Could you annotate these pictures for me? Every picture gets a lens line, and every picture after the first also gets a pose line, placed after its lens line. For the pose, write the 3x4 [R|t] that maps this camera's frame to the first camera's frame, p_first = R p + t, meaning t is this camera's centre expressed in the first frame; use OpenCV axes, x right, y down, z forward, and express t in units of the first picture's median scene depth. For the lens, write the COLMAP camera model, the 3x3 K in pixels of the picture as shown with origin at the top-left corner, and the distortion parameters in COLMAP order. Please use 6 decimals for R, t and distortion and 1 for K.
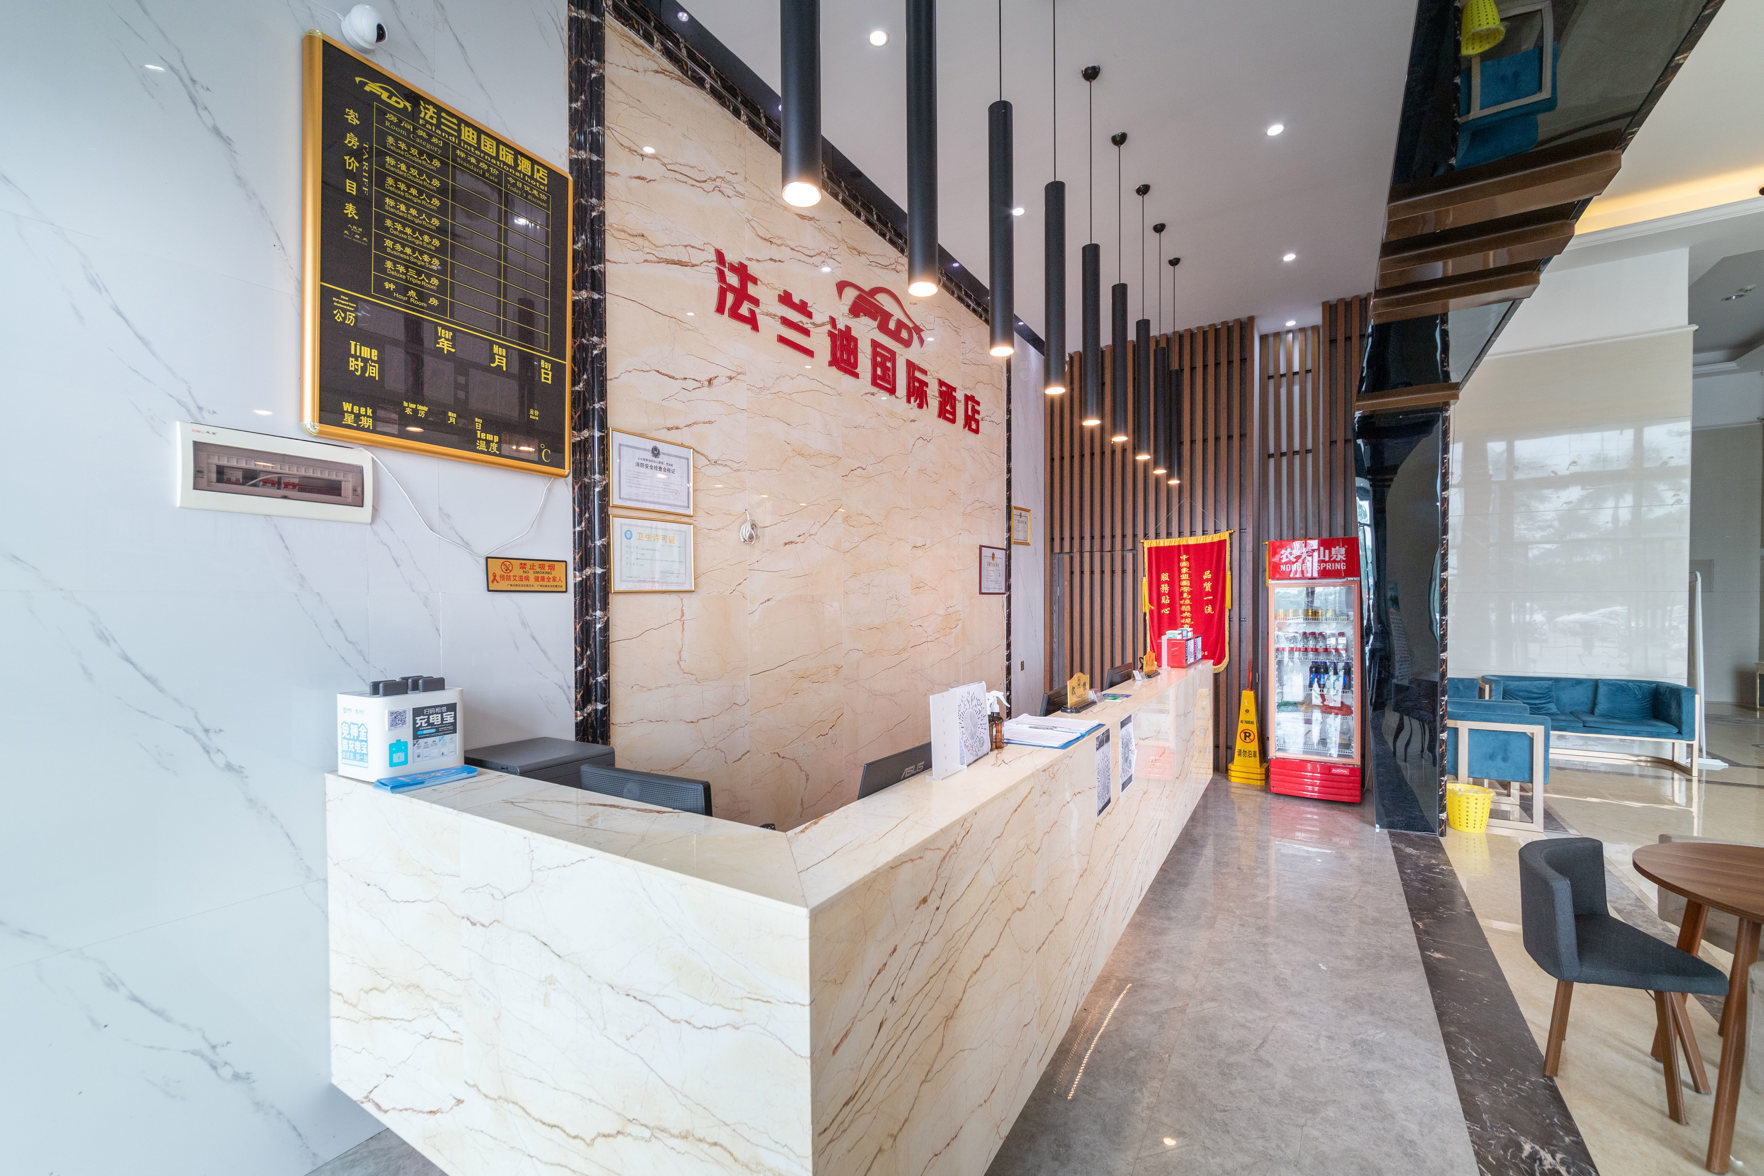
lens RADIAL K [[711.6, 0, 880.5], [0, 711.6, 604.0], [0, 0, 1]] dist [-0.001212, 0.001498]
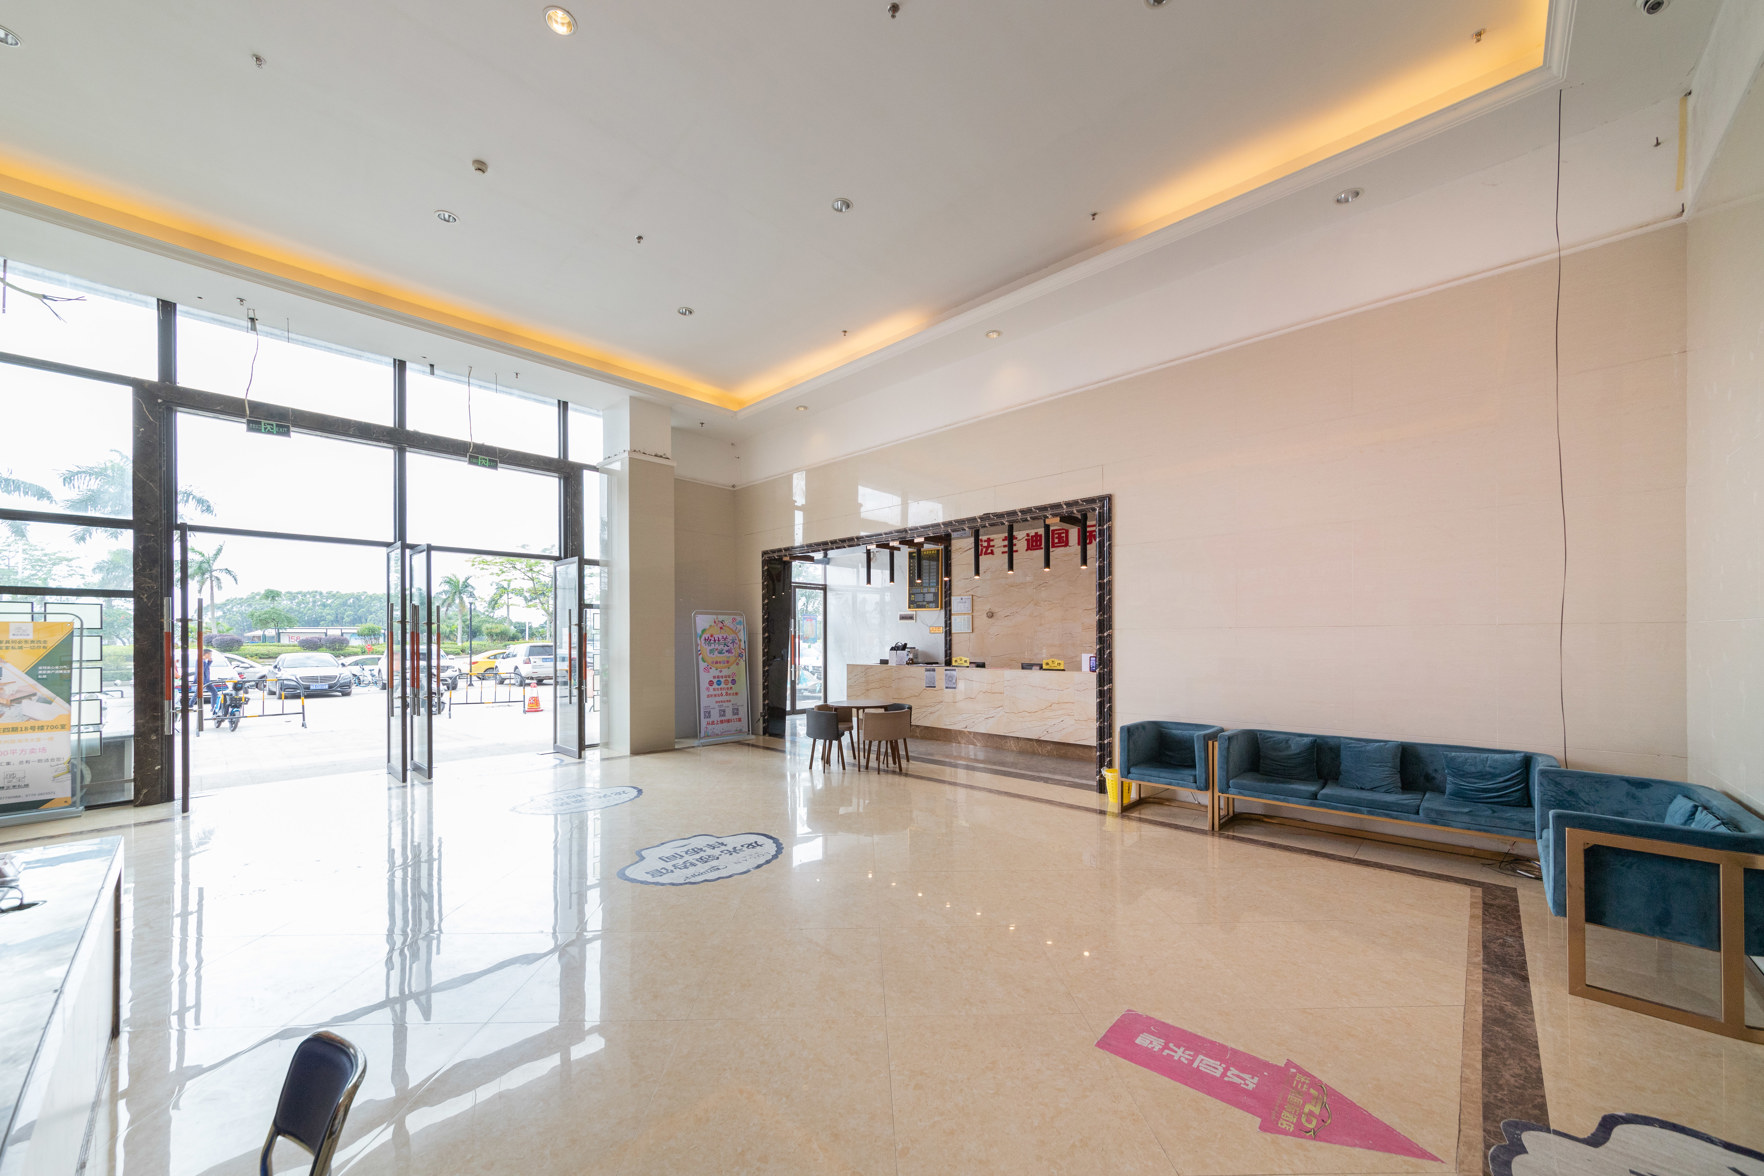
lens RADIAL K [[646.8, 0, 861.5], [0, 646.8, 642.7], [0, 0, 1]] dist [0.001923, 0.001217]
pose [[-0.224593, 0.014990, -0.974337, 2.755024], [-0.000920, 0.999878, 0.015595, -0.013478], [0.974452, 0.004399, -0.224552, 1.007803]]
